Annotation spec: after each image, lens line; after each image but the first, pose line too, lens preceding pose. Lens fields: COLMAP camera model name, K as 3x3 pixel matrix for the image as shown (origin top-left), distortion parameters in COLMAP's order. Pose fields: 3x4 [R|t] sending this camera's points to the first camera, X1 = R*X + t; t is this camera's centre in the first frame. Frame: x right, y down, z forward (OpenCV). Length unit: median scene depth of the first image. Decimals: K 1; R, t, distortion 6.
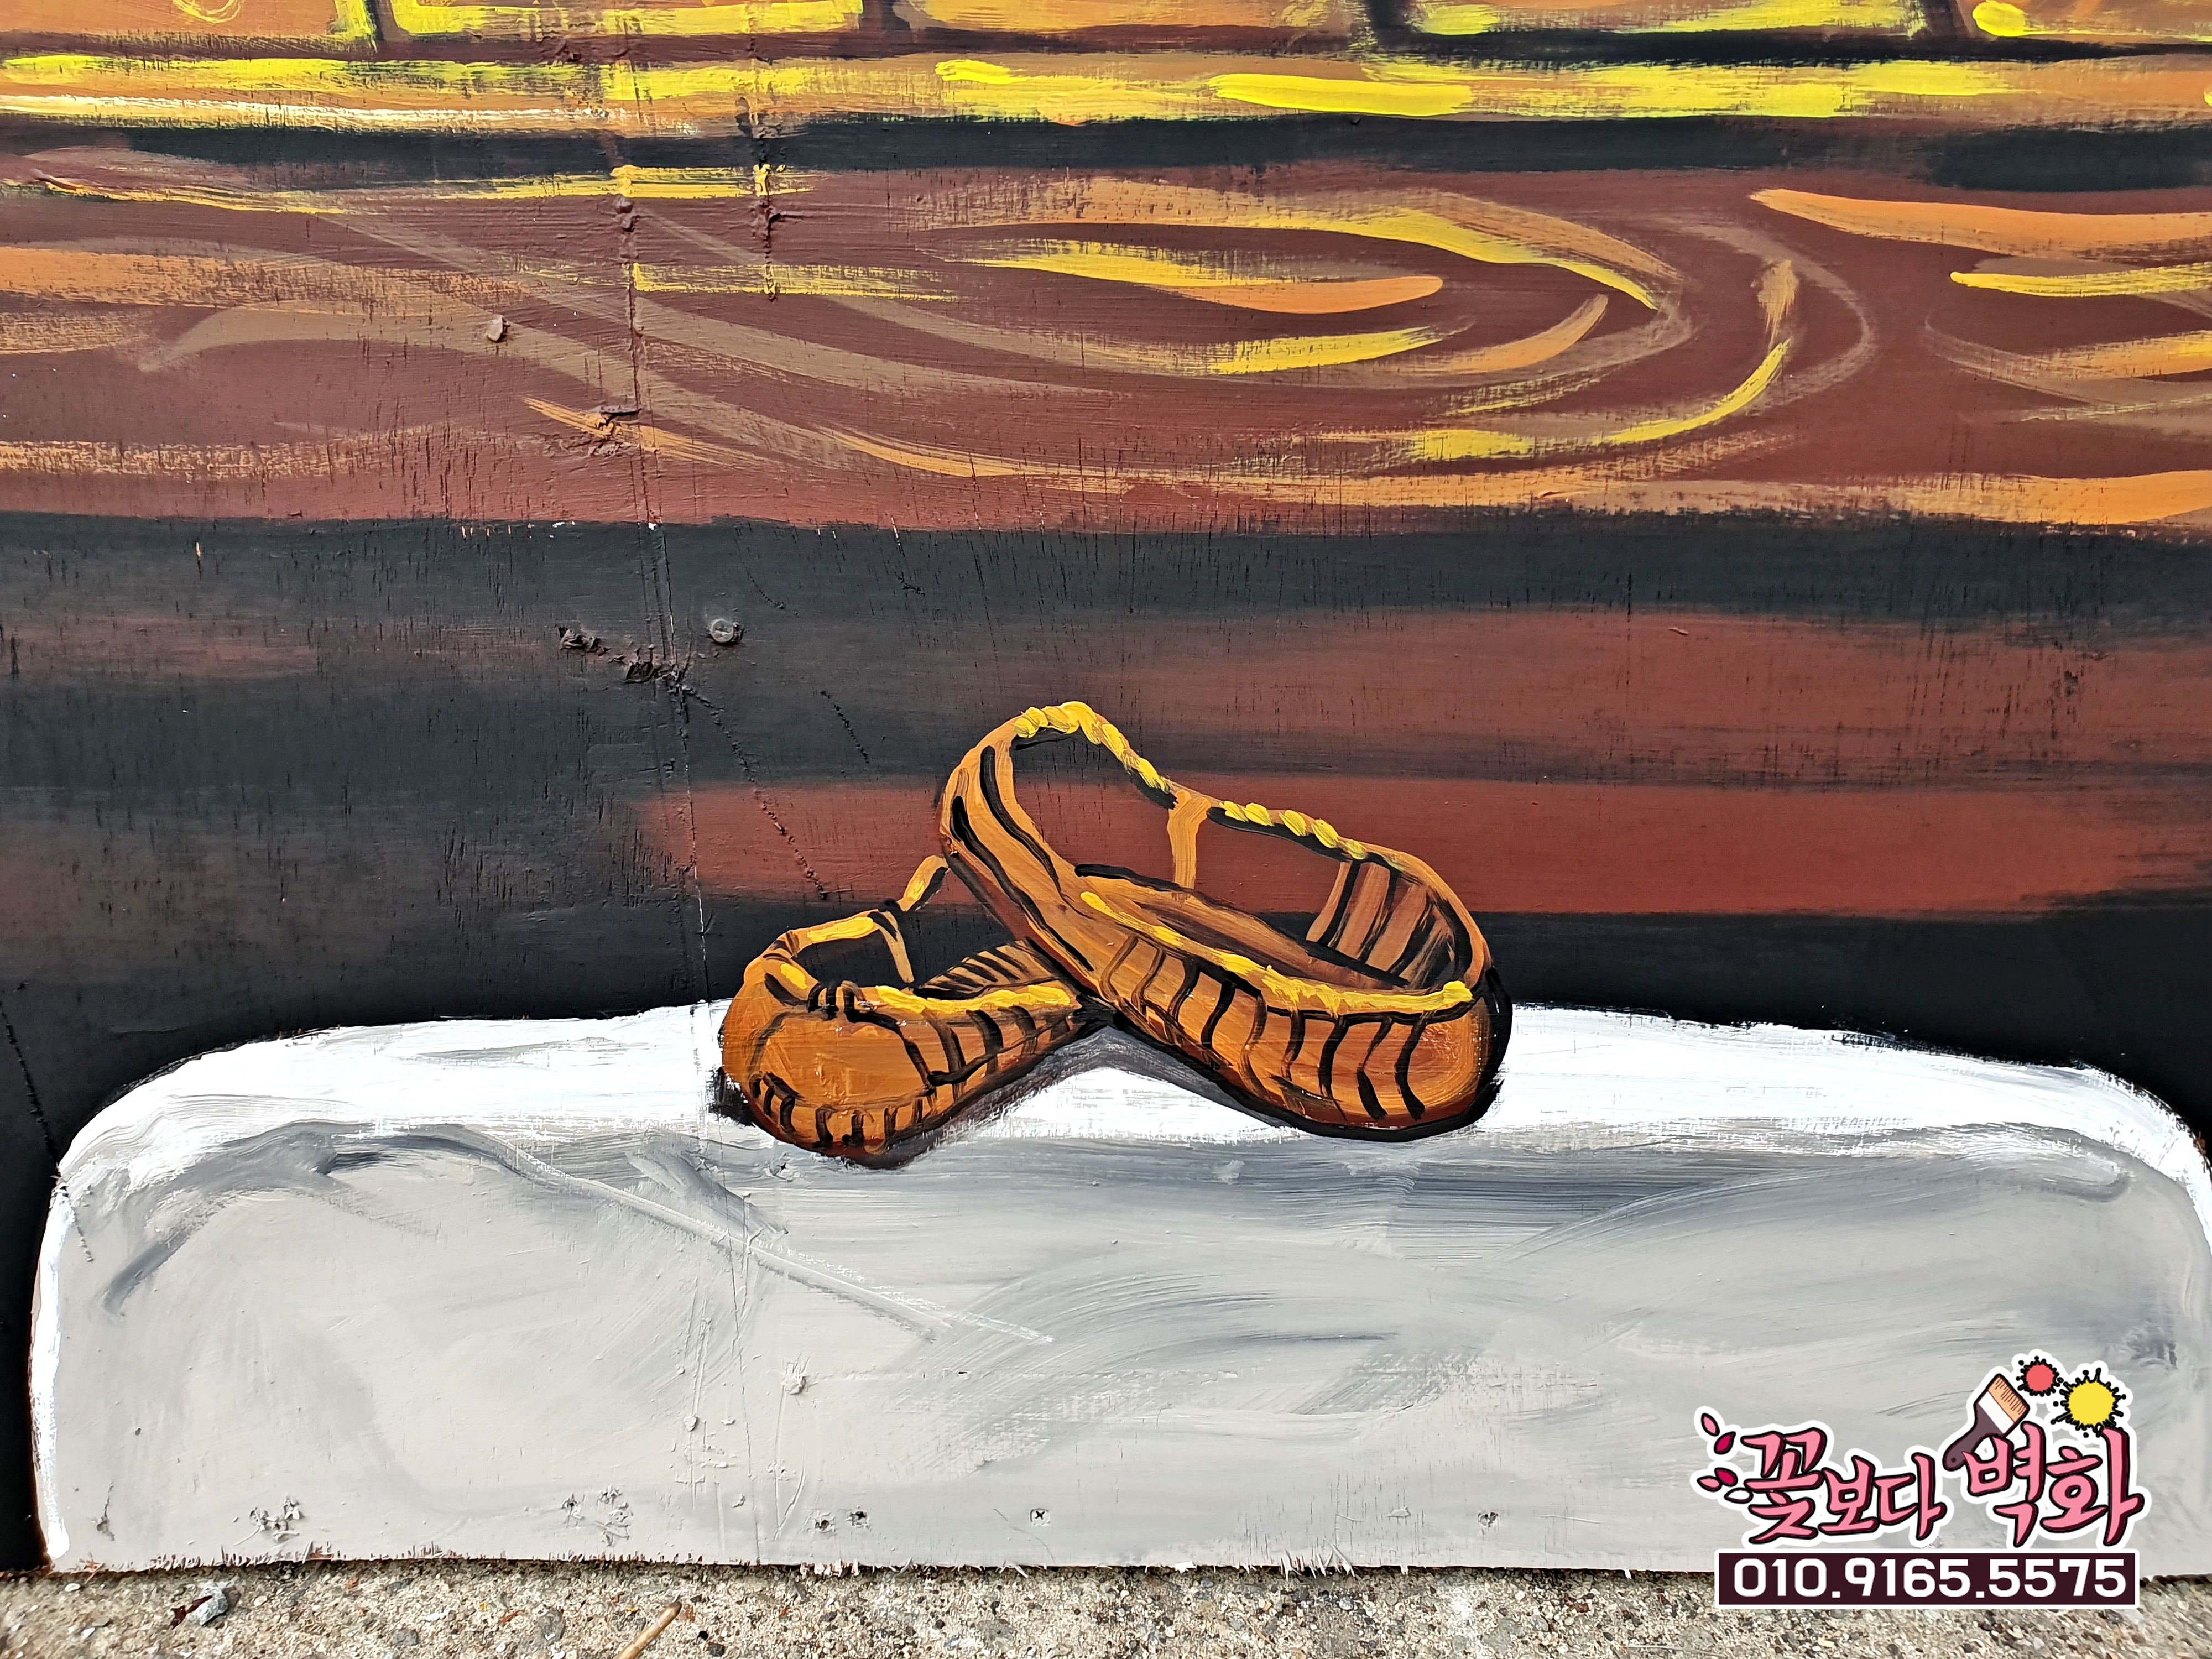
lens RADIAL K [[1745.7, 0, 1075.8], [0, 1745.7, 799.8], [0, 0, 1]] dist [0.088784, -0.237508]
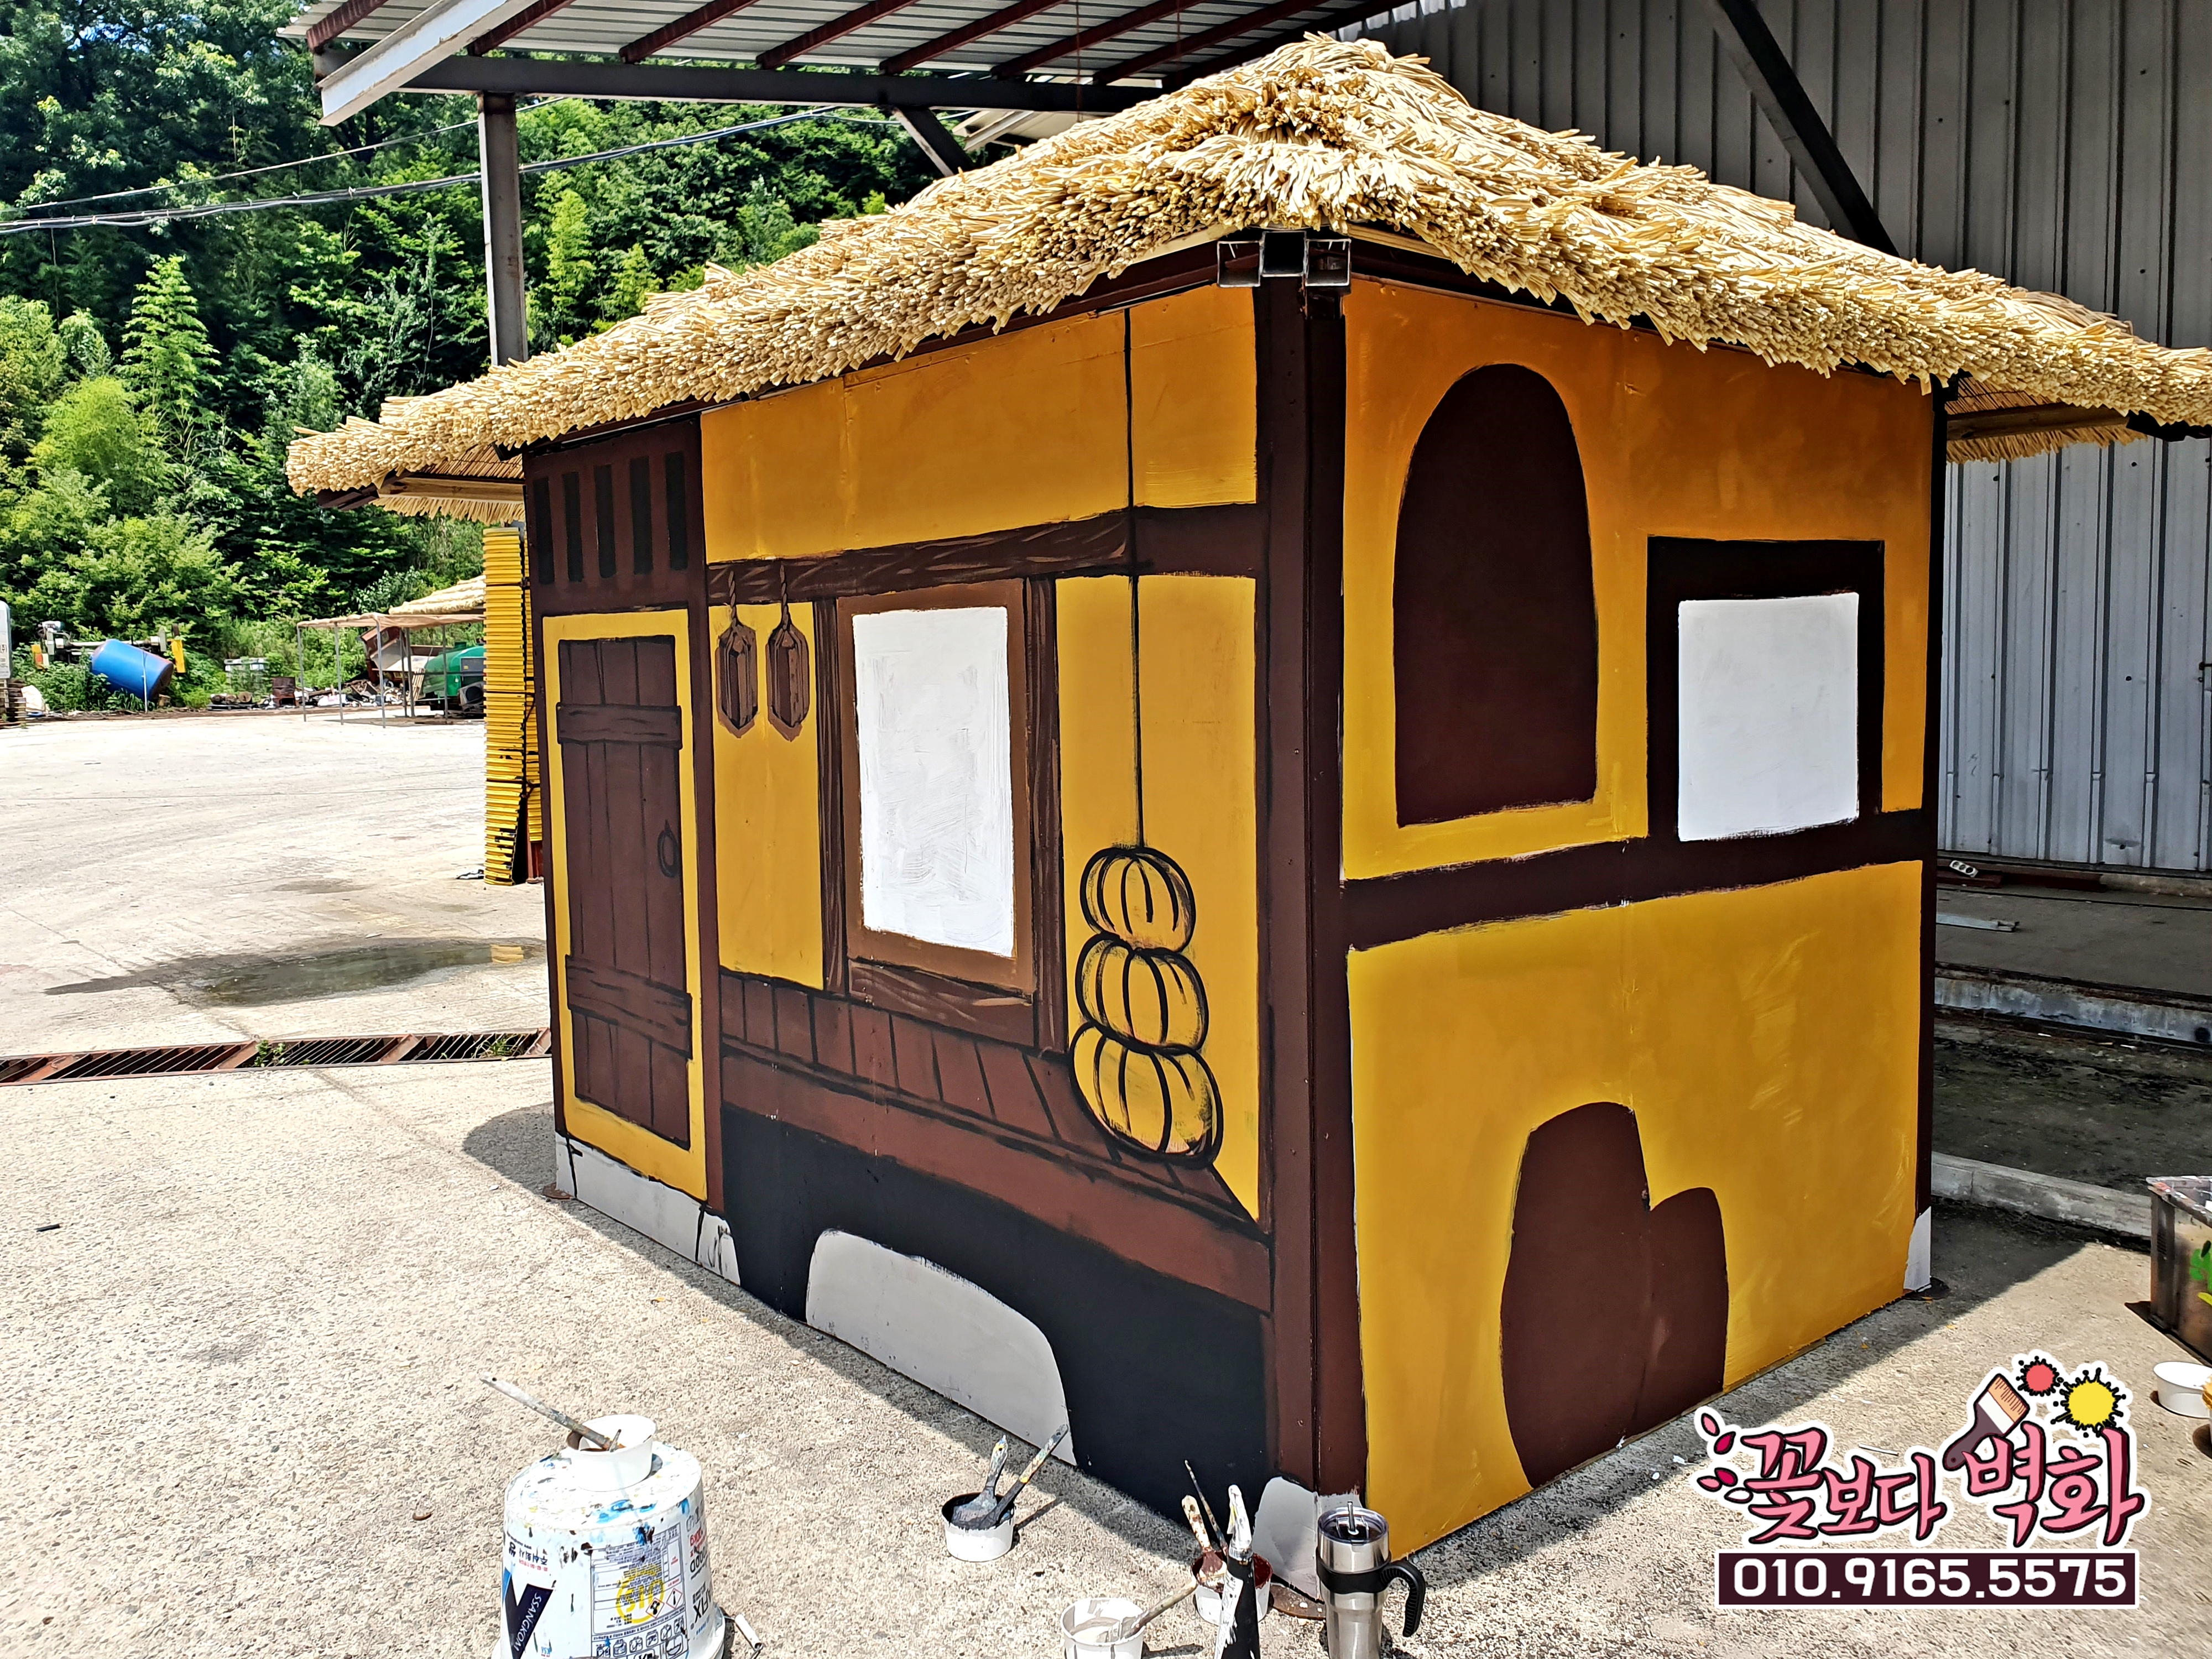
lens RADIAL K [[1765.6, 0, 1070.7], [0, 1765.6, 782.1], [0, 0, 1]] dist [0.005717, 0.051757]
pose [[0.653831, 0.041684, -0.755491, 4.824933], [-0.210192, 0.969187, -0.128433, -0.773694], [0.726859, 0.242772, 0.642447, -2.791795]]
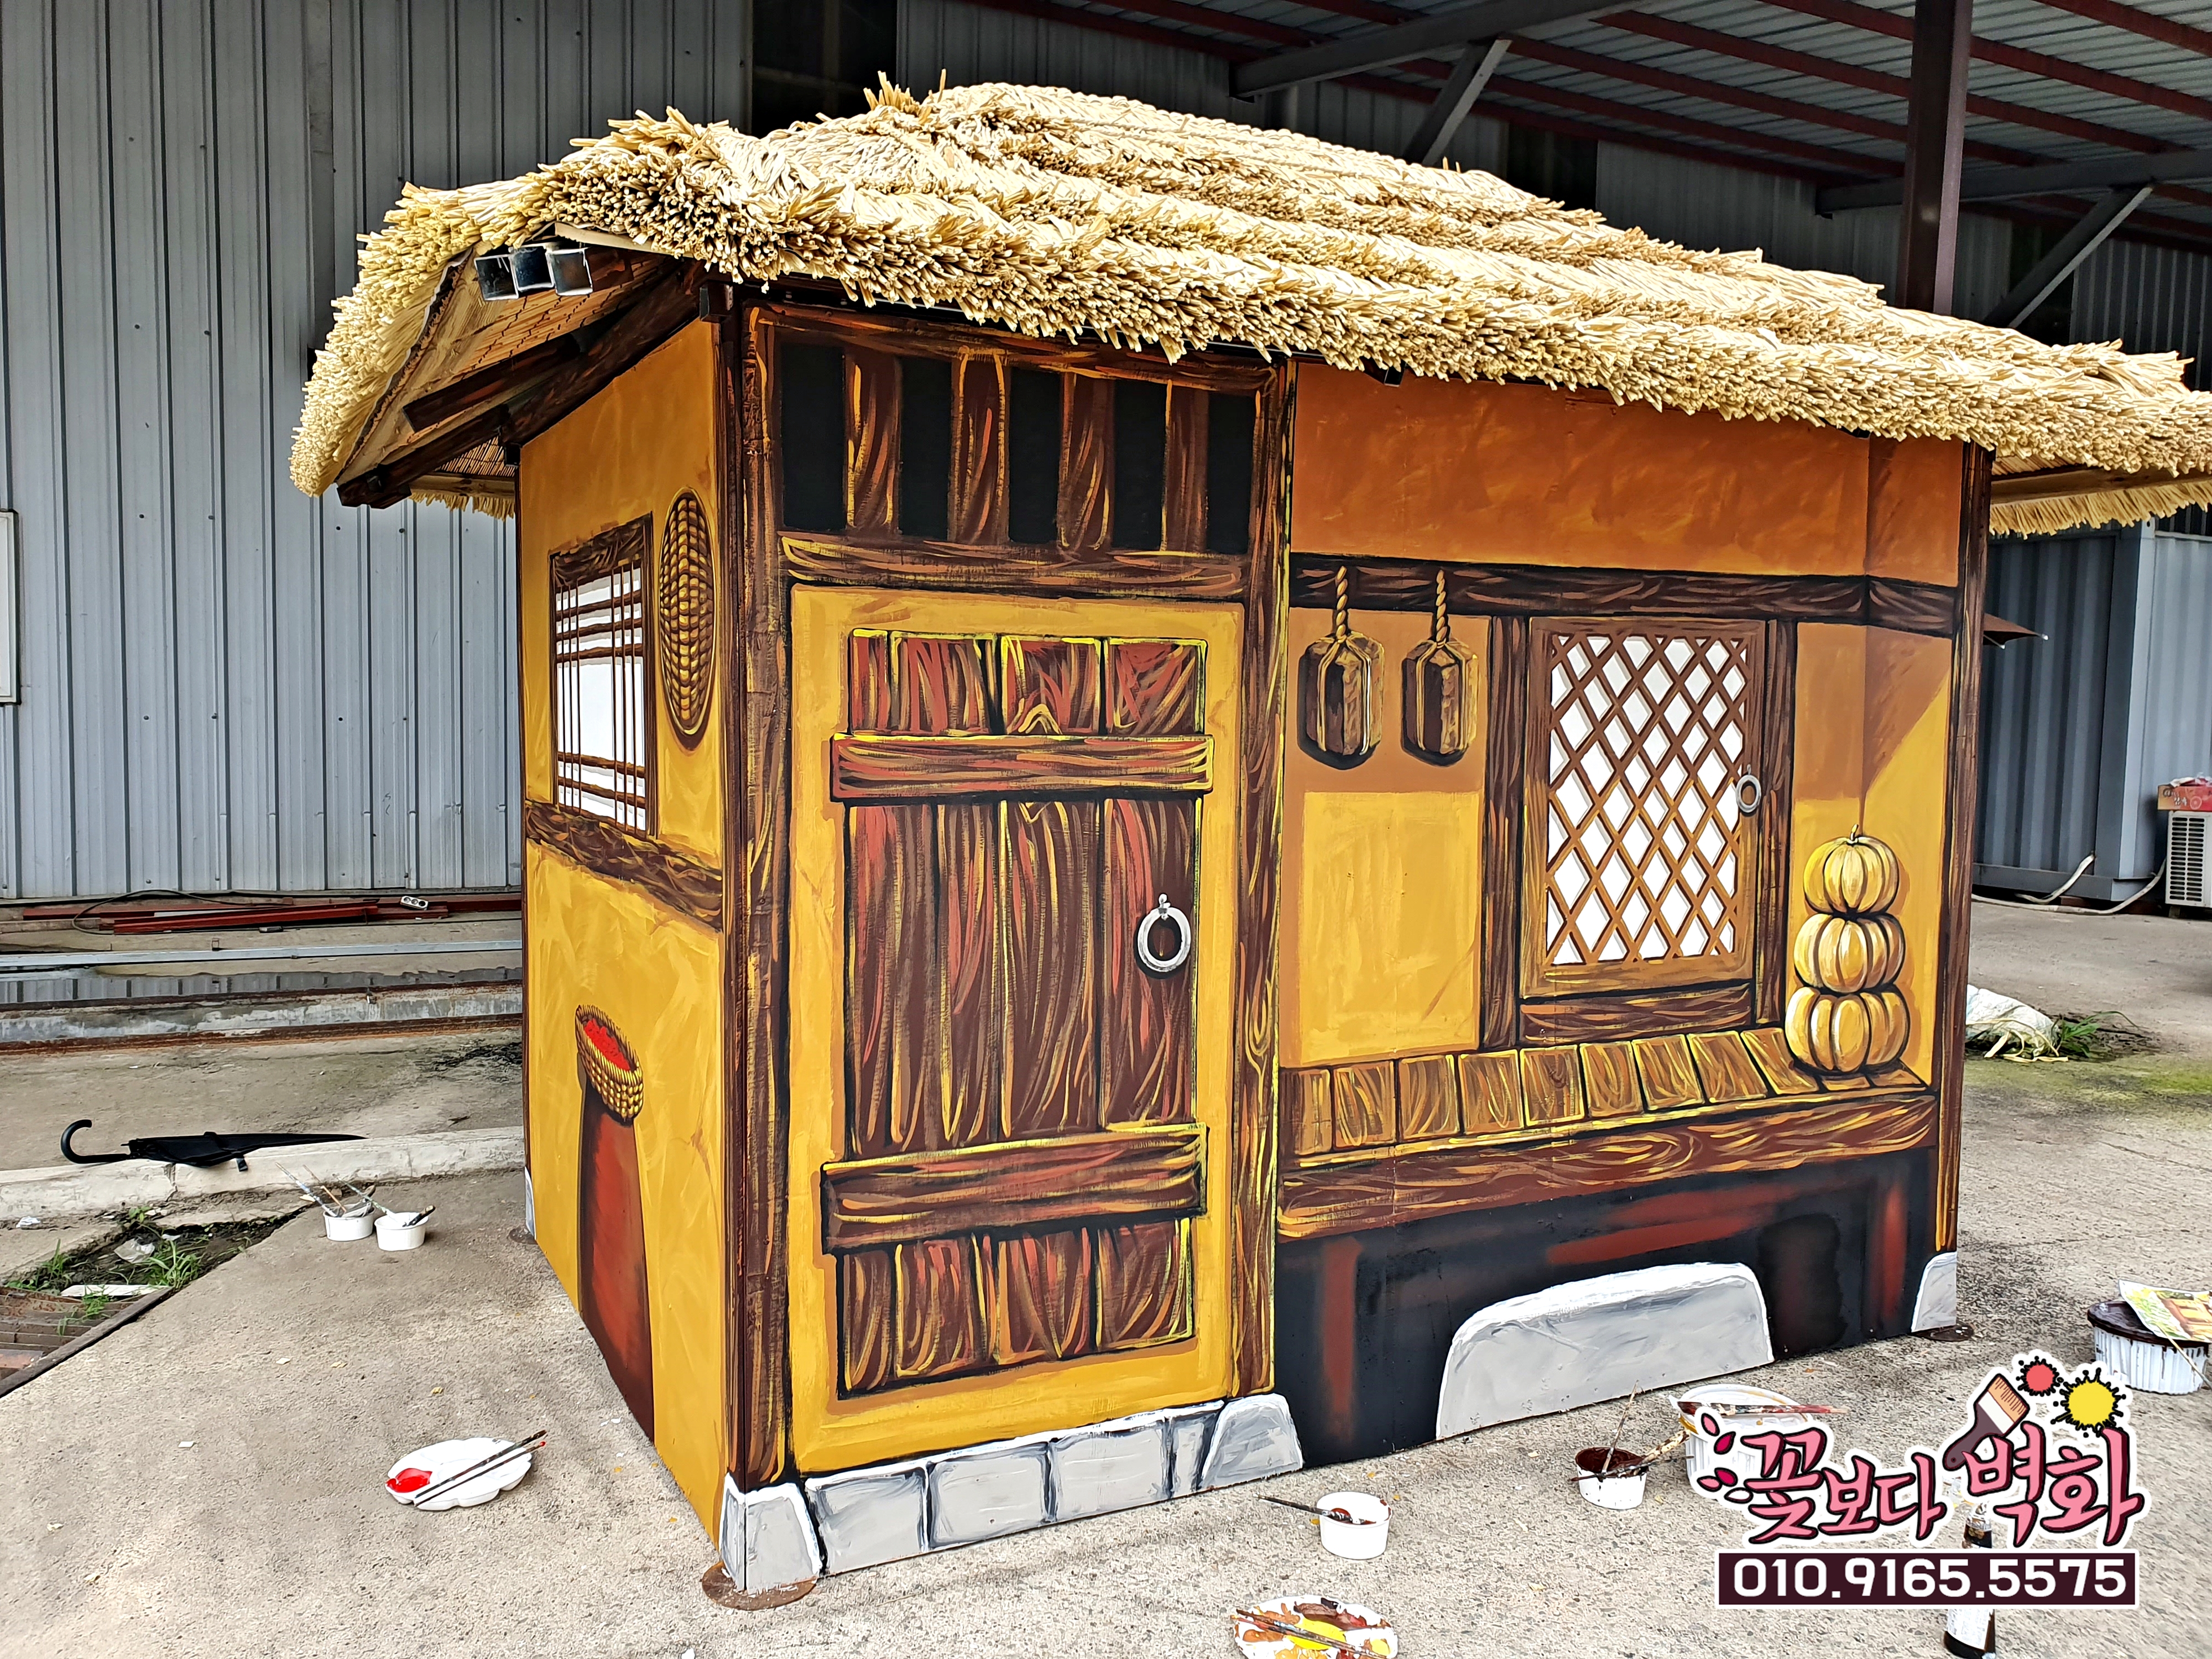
lens RADIAL K [[1745.7, 0, 1075.8], [0, 1745.7, 799.8], [0, 0, 1]] dist [0.088784, -0.237508]
pose [[0.882531, -0.017496, 0.469929, -4.421177], [0.130366, 0.969243, -0.208742, -0.436239], [-0.451823, 0.245484, 0.857668, -3.670686]]
